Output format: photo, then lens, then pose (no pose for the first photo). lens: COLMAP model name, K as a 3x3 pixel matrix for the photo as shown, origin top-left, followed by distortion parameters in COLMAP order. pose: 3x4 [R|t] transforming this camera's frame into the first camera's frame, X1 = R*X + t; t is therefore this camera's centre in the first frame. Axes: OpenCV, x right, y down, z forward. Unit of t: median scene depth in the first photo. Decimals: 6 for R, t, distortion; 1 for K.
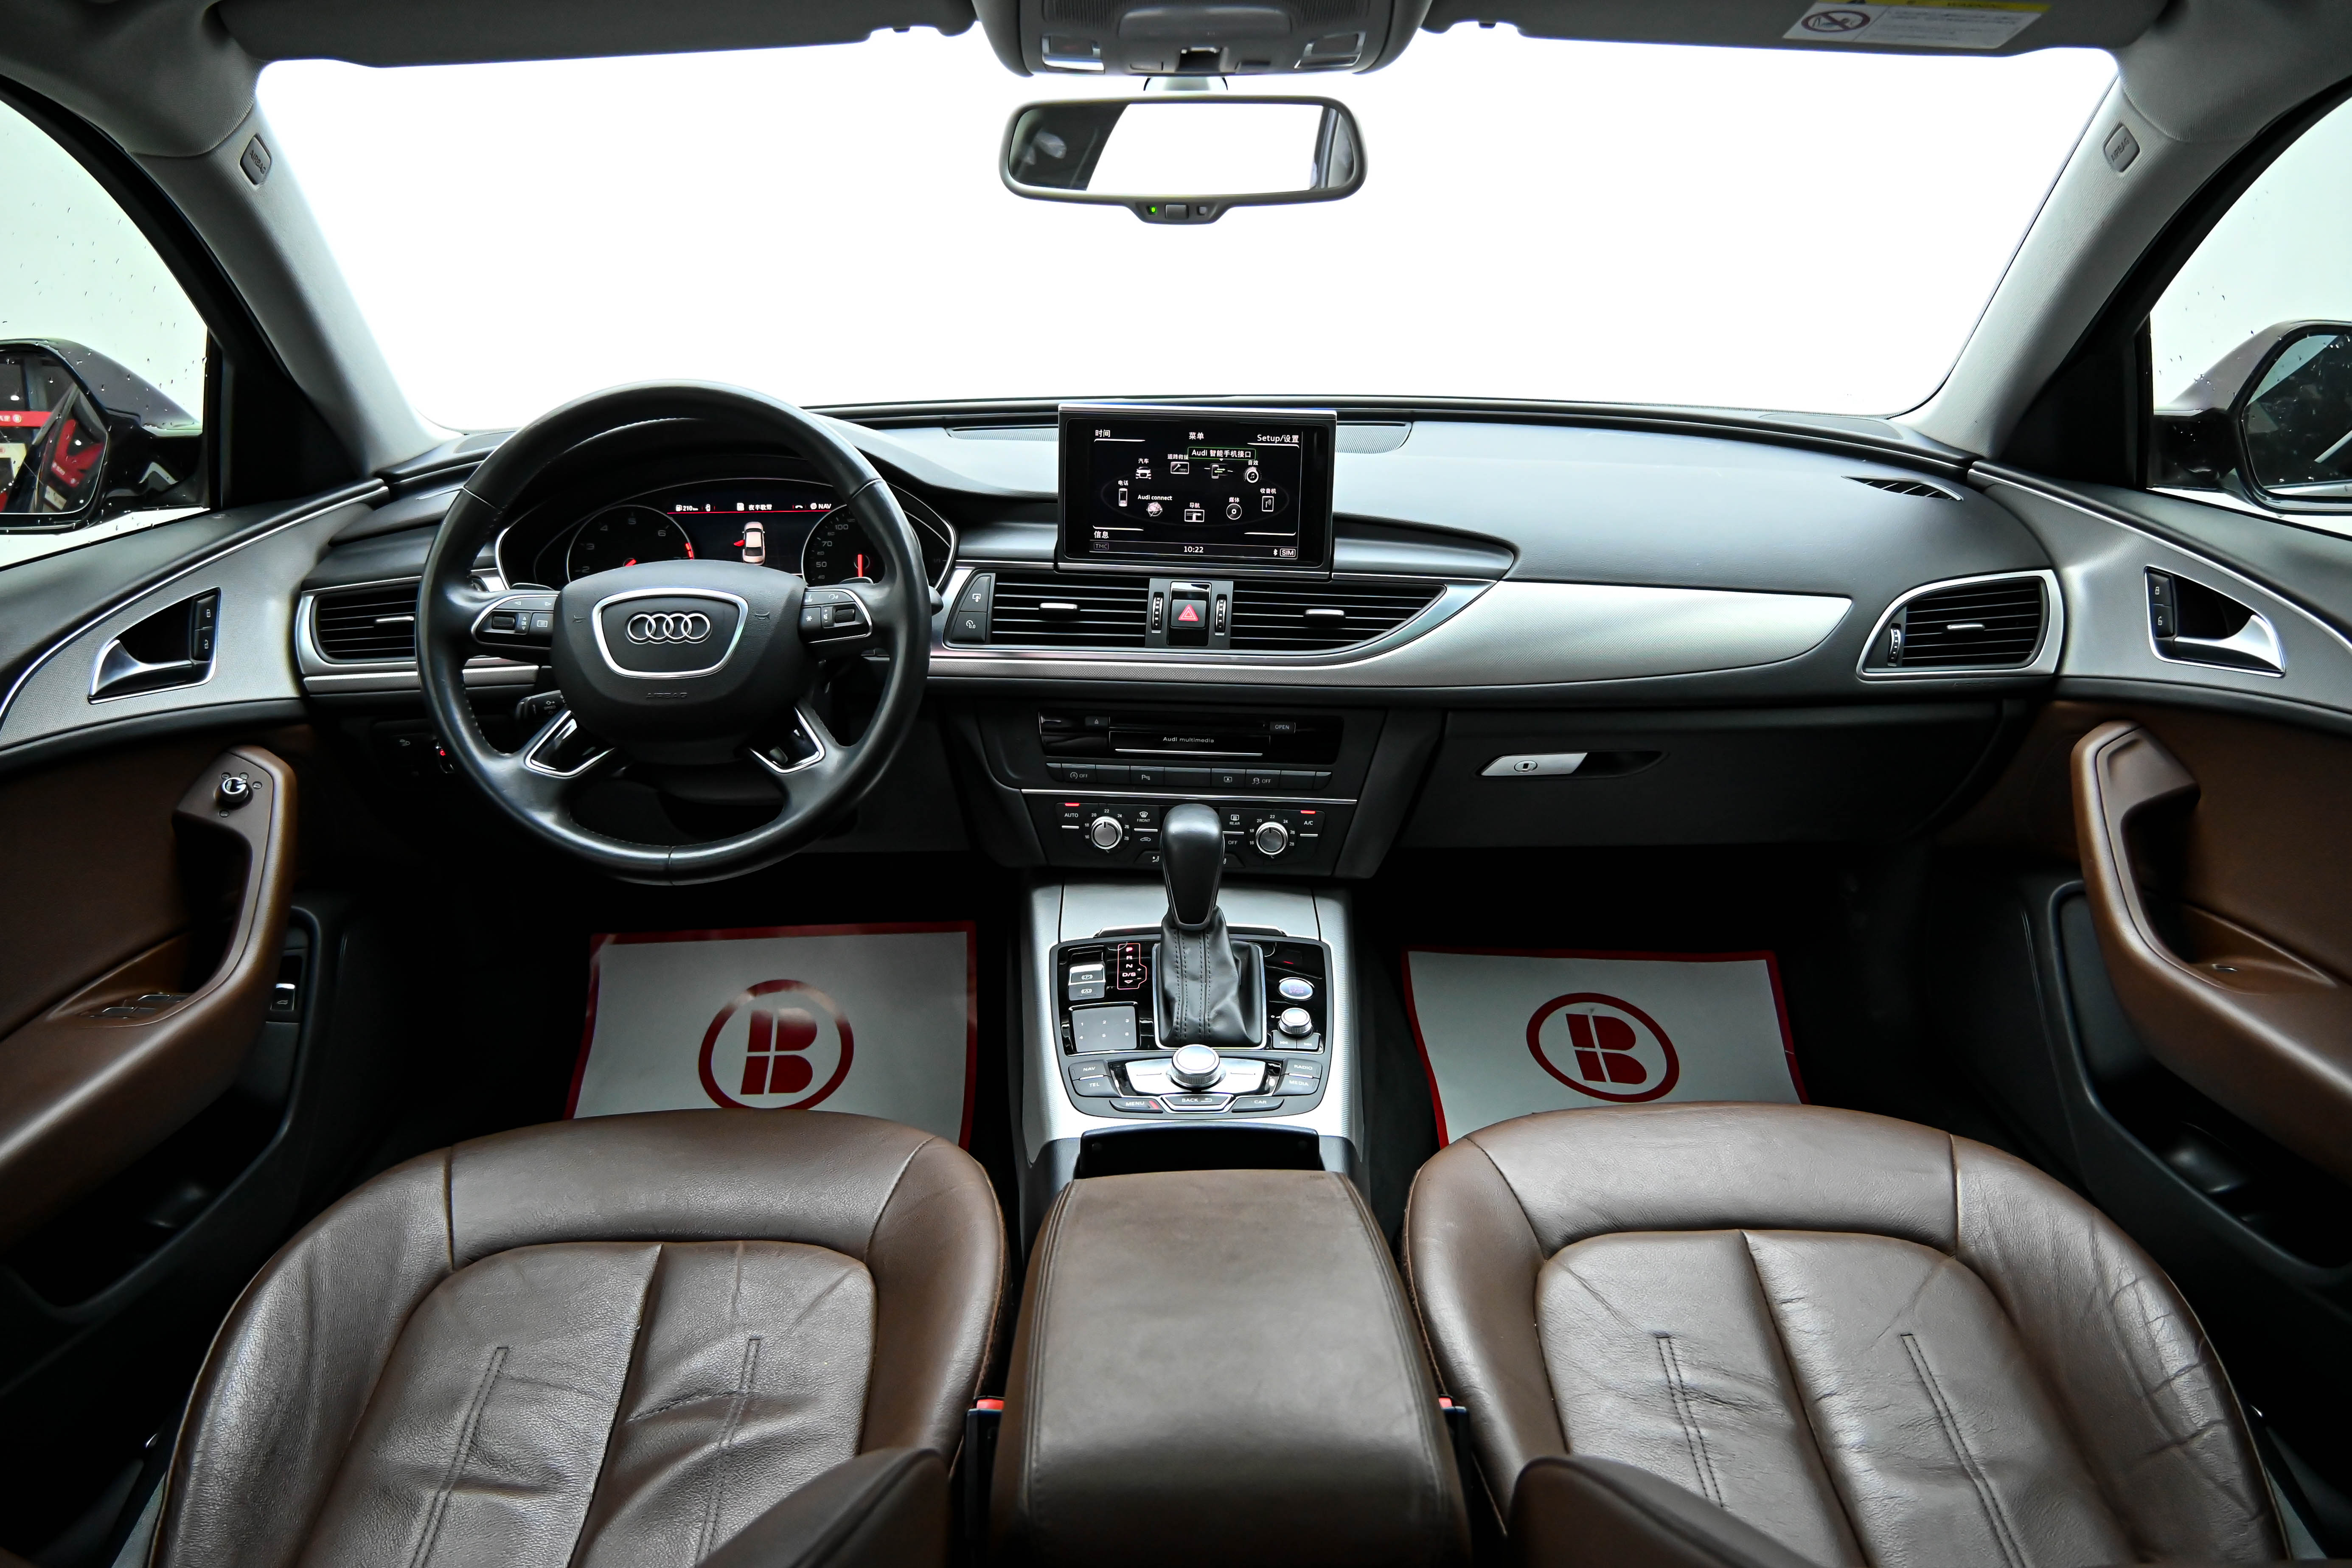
lens RADIAL K [[1783.1, 0, 1176.0], [0, 1783.1, 784.0], [0, 0, 1]] dist [0.006141, 0.011850]
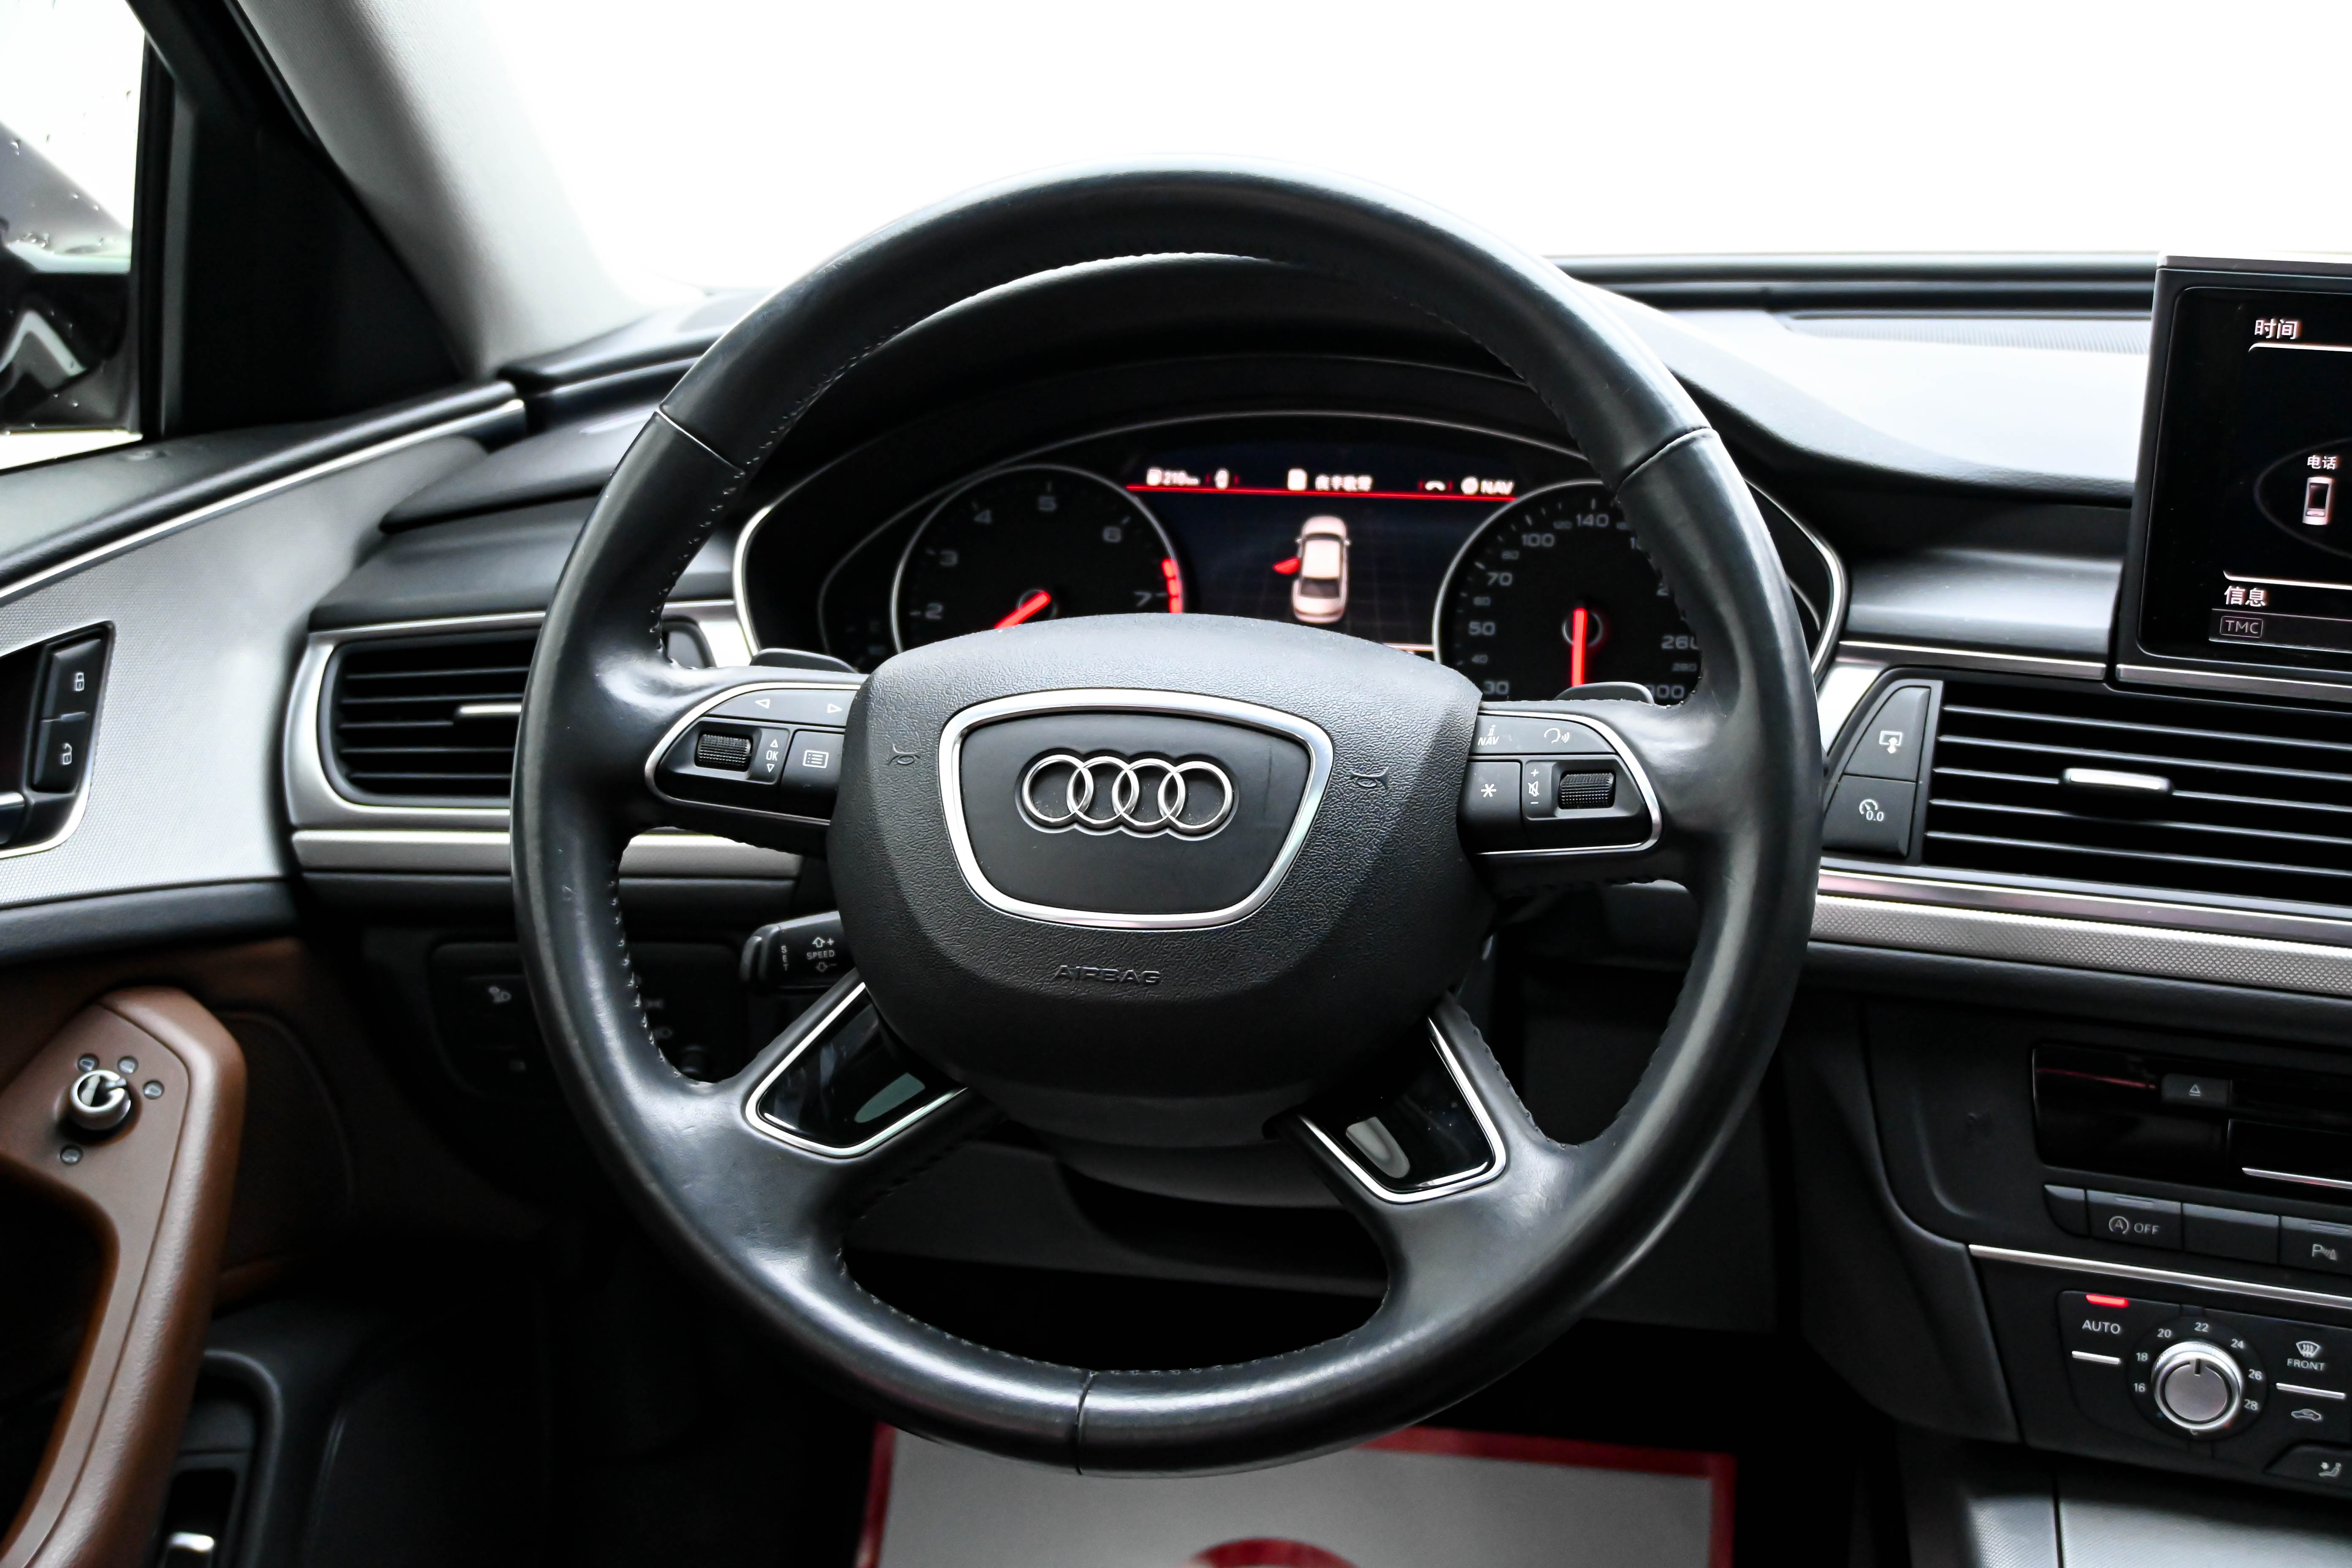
lens RADIAL K [[3042.5, 0, 1176.0], [0, 3042.5, 784.0], [0, 0, 1]] dist [0.014469, 0.039175]
pose [[0.970152, 0.066164, -0.233295, -0.109164], [-0.078394, 0.995972, -0.043533, -0.055551], [0.229475, 0.060523, 0.971431, 0.330436]]
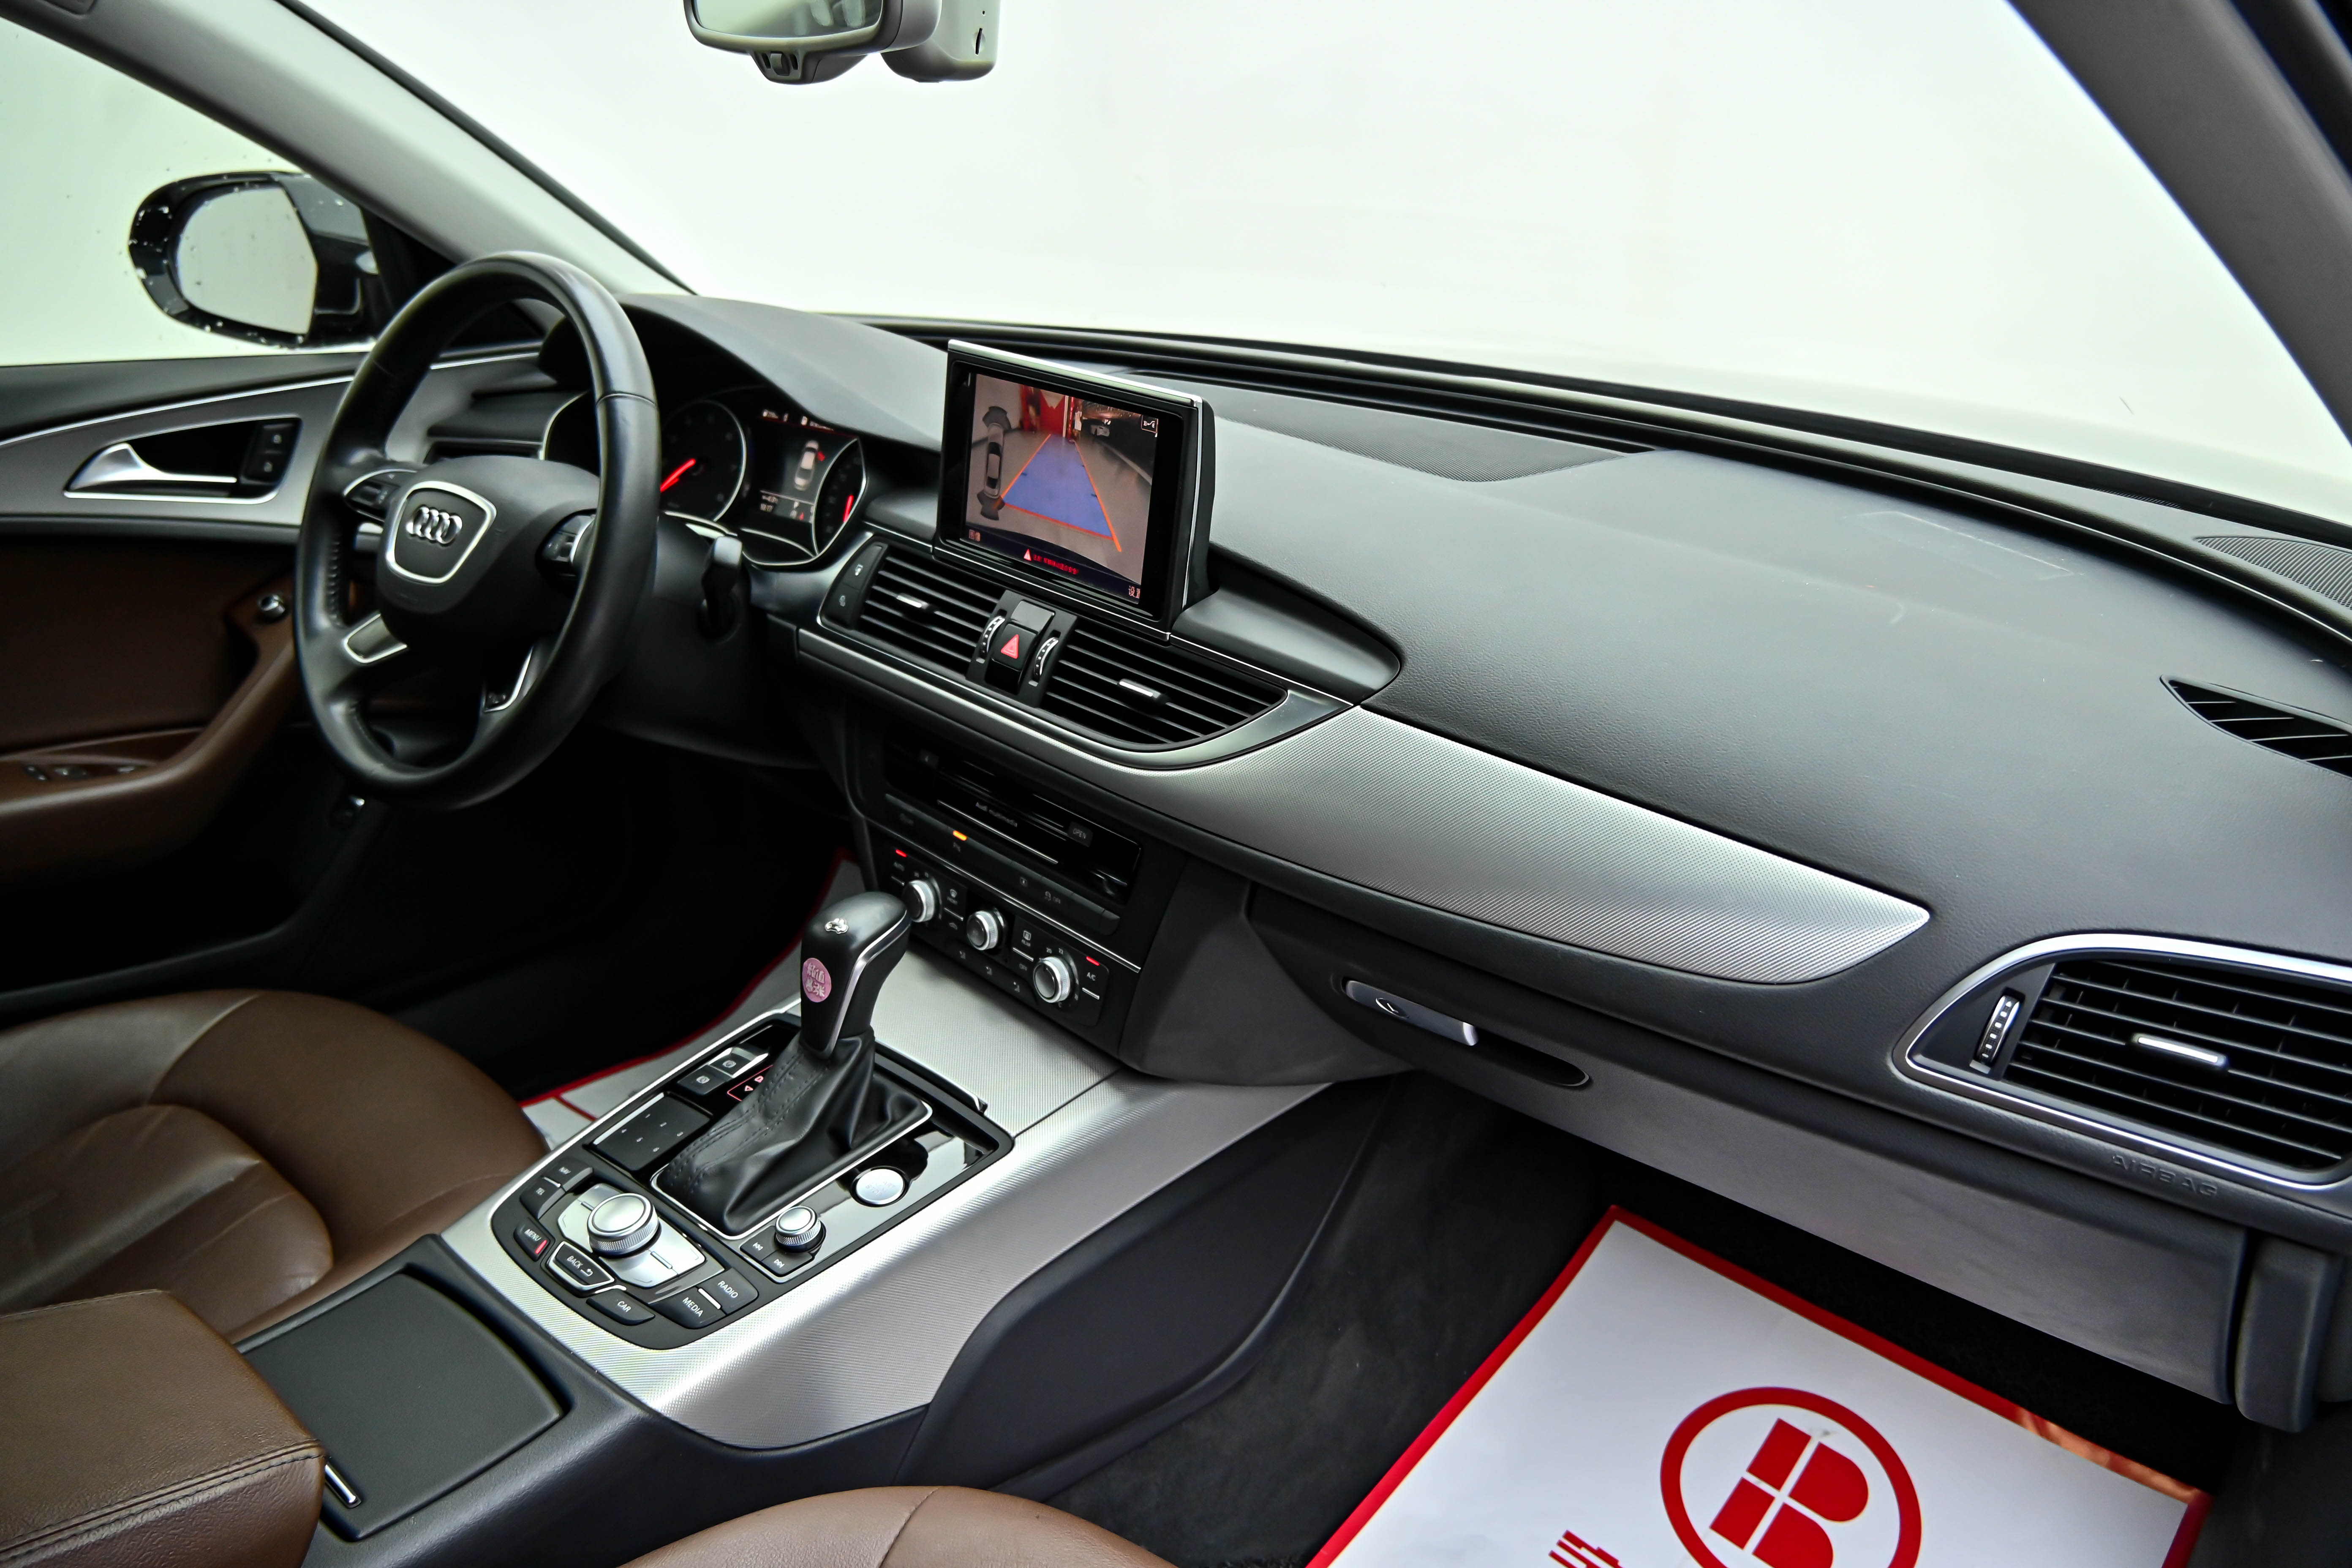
lens RADIAL K [[1783.2, 0, 1176.0], [0, 1783.2, 784.0], [0, 0, 1]] dist [0.006141, 0.011850]
pose [[0.737922, 0.267342, -0.619676, 0.522470], [-0.248146, 0.961354, 0.119252, -0.145086], [0.627610, 0.065771, 0.775745, 0.482529]]
